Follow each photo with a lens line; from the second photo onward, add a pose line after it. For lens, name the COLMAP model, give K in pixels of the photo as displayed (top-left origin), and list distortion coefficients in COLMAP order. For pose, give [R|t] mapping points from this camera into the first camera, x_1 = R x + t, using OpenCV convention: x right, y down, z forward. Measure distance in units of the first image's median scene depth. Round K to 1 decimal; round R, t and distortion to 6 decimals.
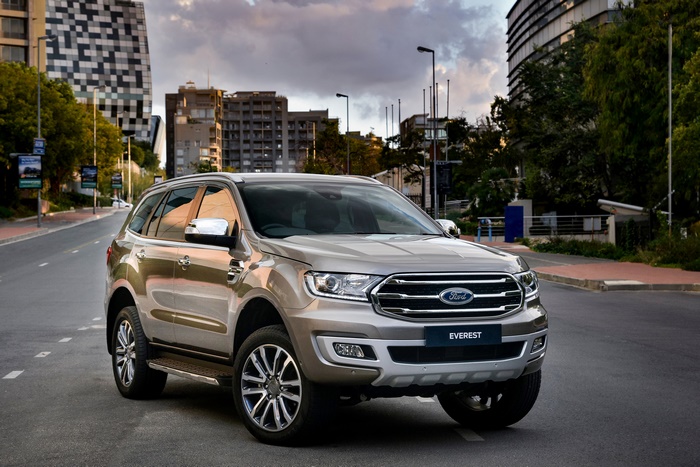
lens RADIAL K [[1672.2, 0, 350.3], [0, 1672.2, 232.6], [0, 0, 1]] dist [0.006269, 0.000000]
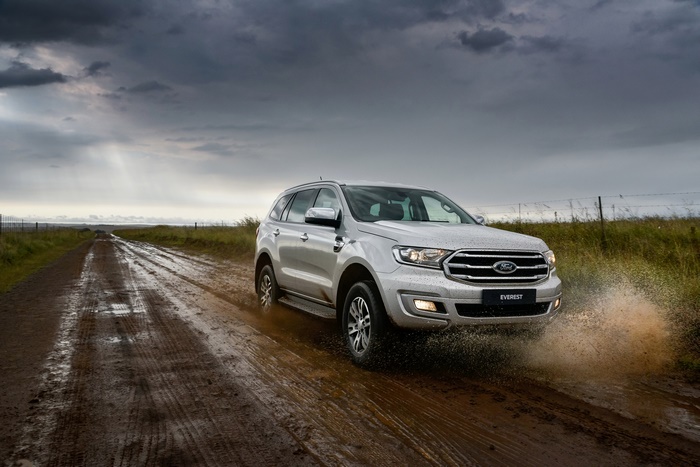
lens RADIAL K [[675.3, 0, 350.7], [0, 675.3, 233.4], [0, 0, 1]] dist [0.003893, 0.000000]
pose [[0.999136, 0.031575, -0.027013, -0.046546], [-0.031589, 0.999501, -0.000103, 0.014523], [0.026997, 0.000956, 0.999635, 0.449279]]
